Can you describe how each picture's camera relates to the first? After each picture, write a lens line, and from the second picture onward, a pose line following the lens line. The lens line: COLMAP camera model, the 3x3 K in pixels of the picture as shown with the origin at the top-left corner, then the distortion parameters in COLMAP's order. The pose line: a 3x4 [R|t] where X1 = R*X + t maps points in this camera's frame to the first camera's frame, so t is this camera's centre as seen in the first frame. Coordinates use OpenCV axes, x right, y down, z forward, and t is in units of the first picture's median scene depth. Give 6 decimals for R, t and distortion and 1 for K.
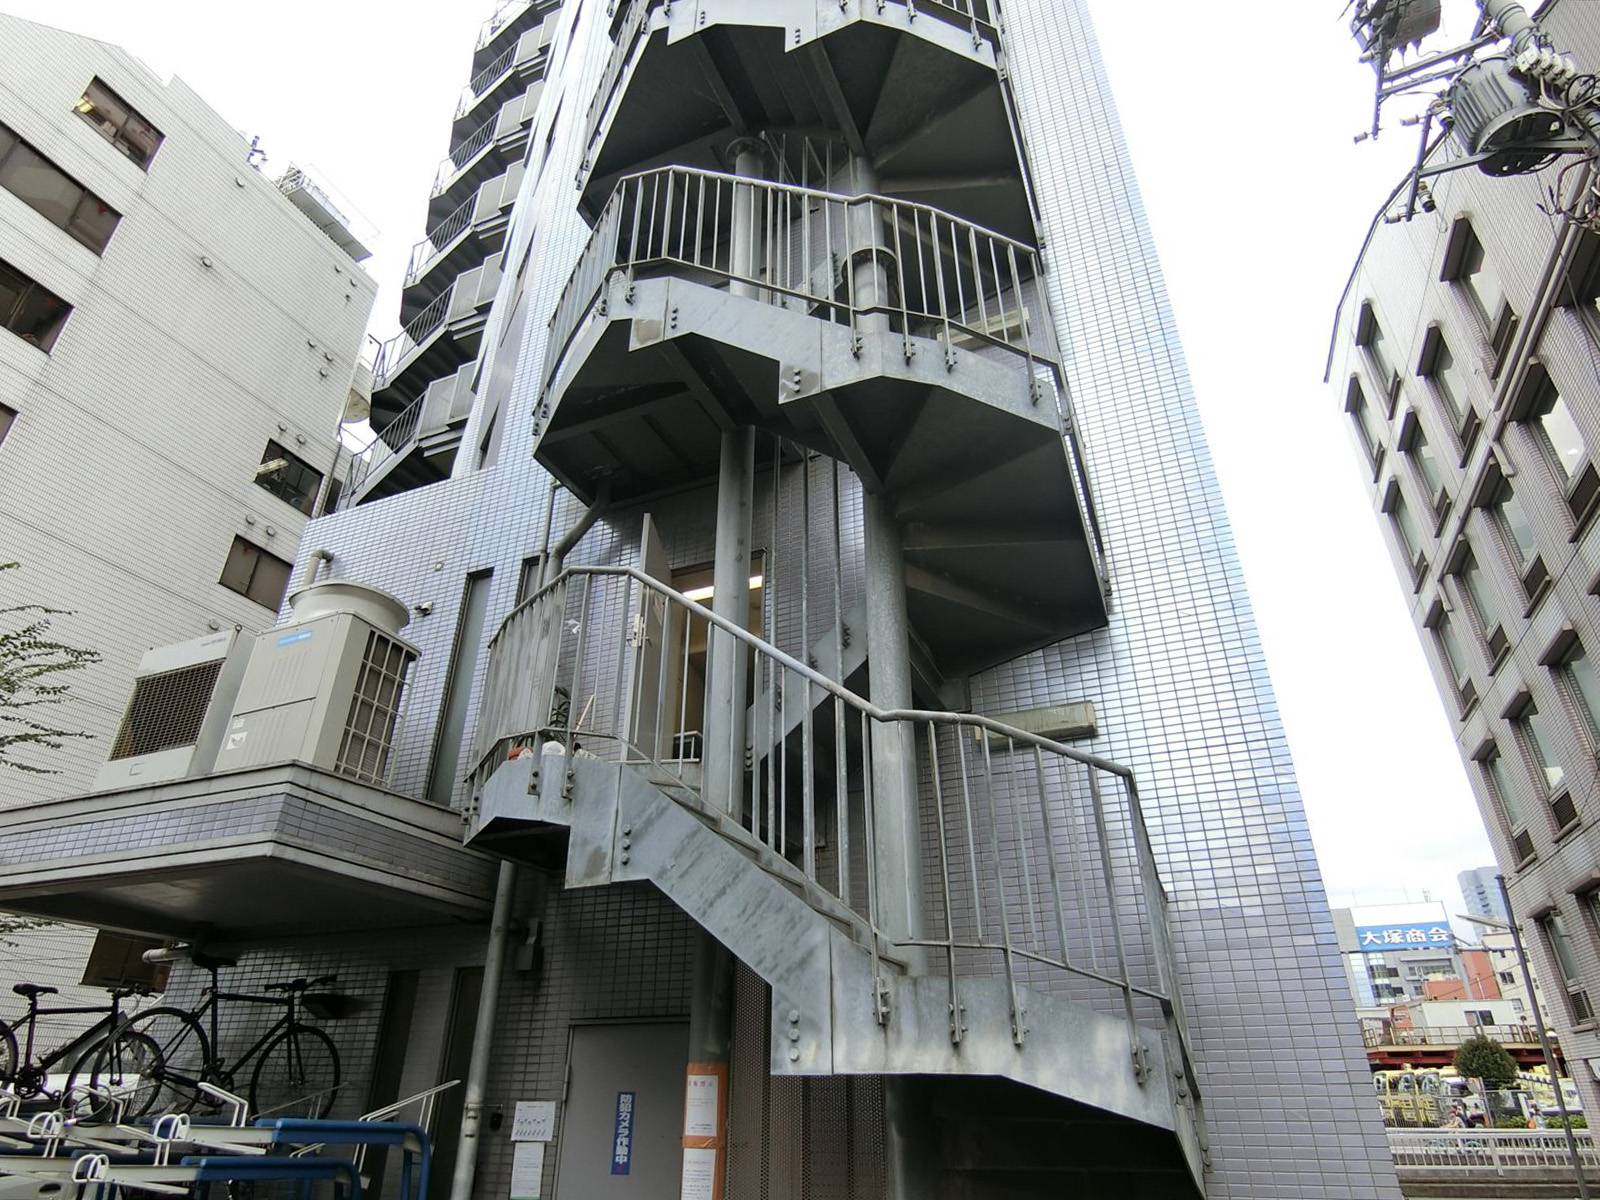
lens RADIAL K [[921.7, 0, 800.0], [0, 921.7, 600.0], [0, 0, 1]] dist [-0.008598, -0.002899]
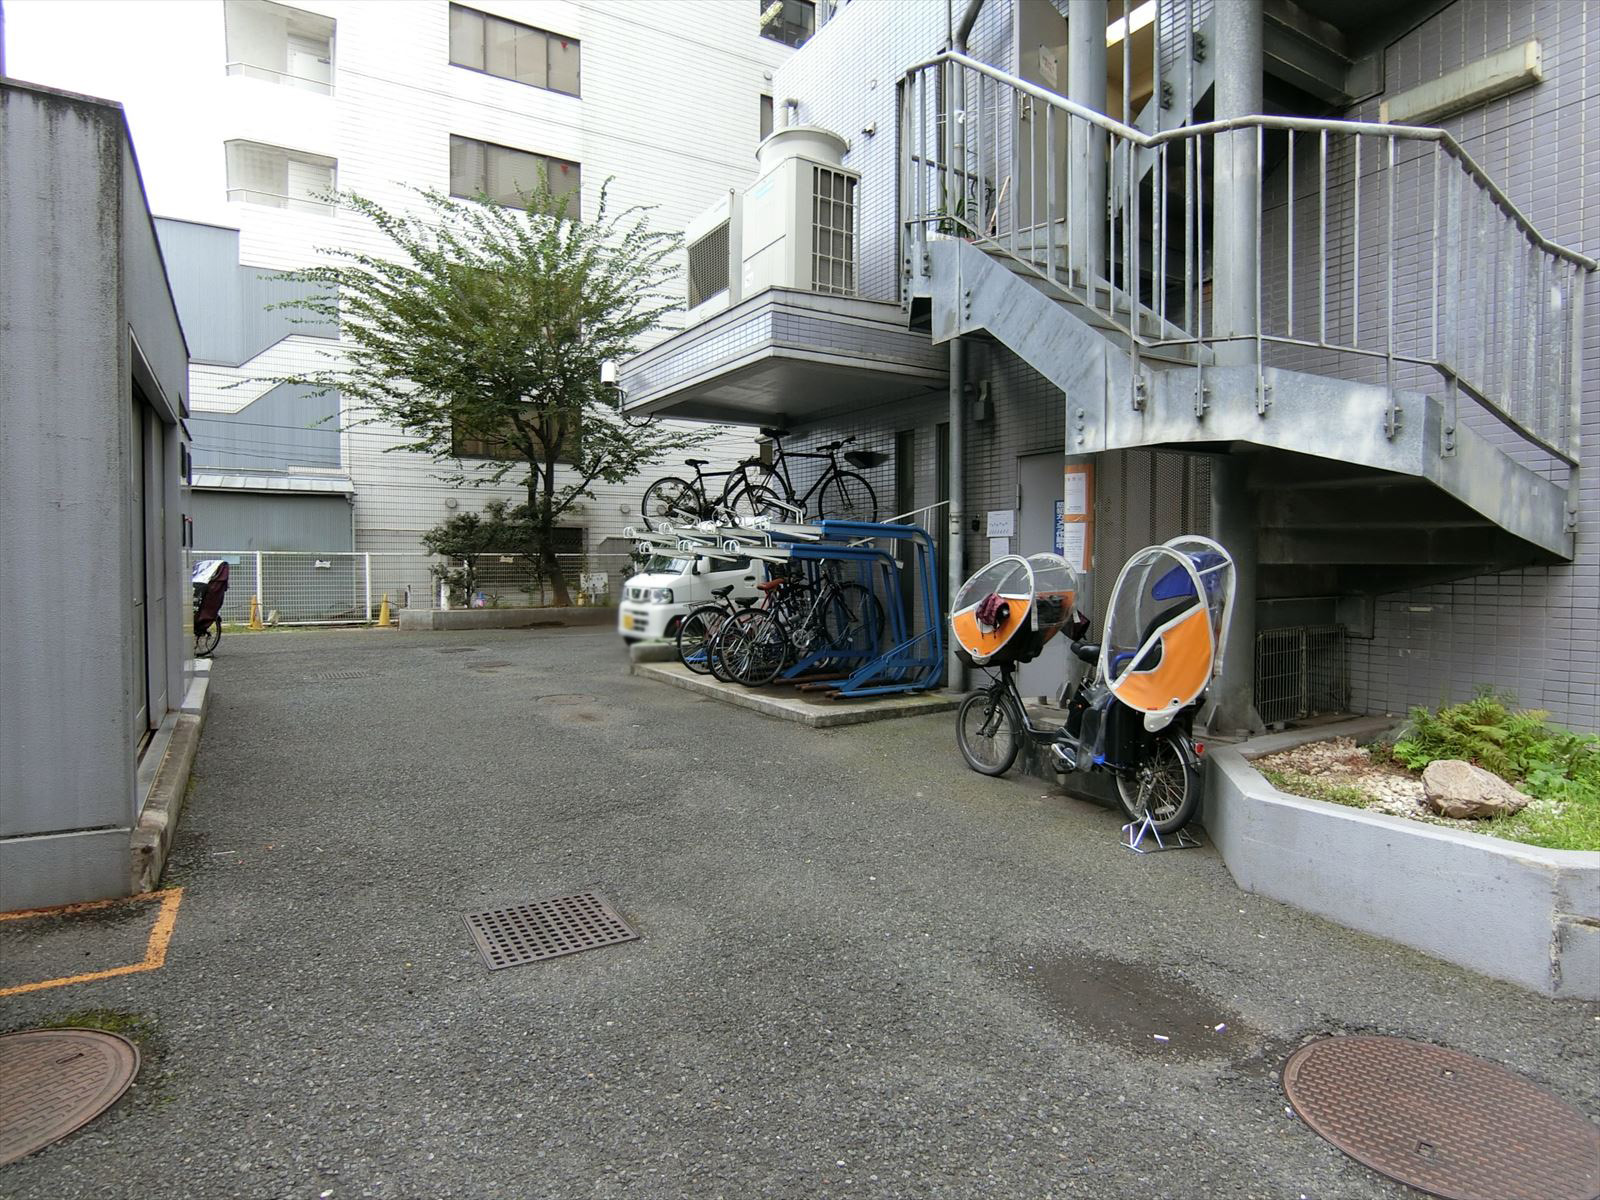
lens RADIAL K [[921.7, 0, 800.0], [0, 921.7, 600.0], [0, 0, 1]] dist [-0.008598, -0.002899]
pose [[0.807106, 0.020806, -0.590040, 0.272327], [0.282703, 0.863744, 0.417162, 0.017487], [0.518324, -0.503500, 0.691251, -0.142281]]
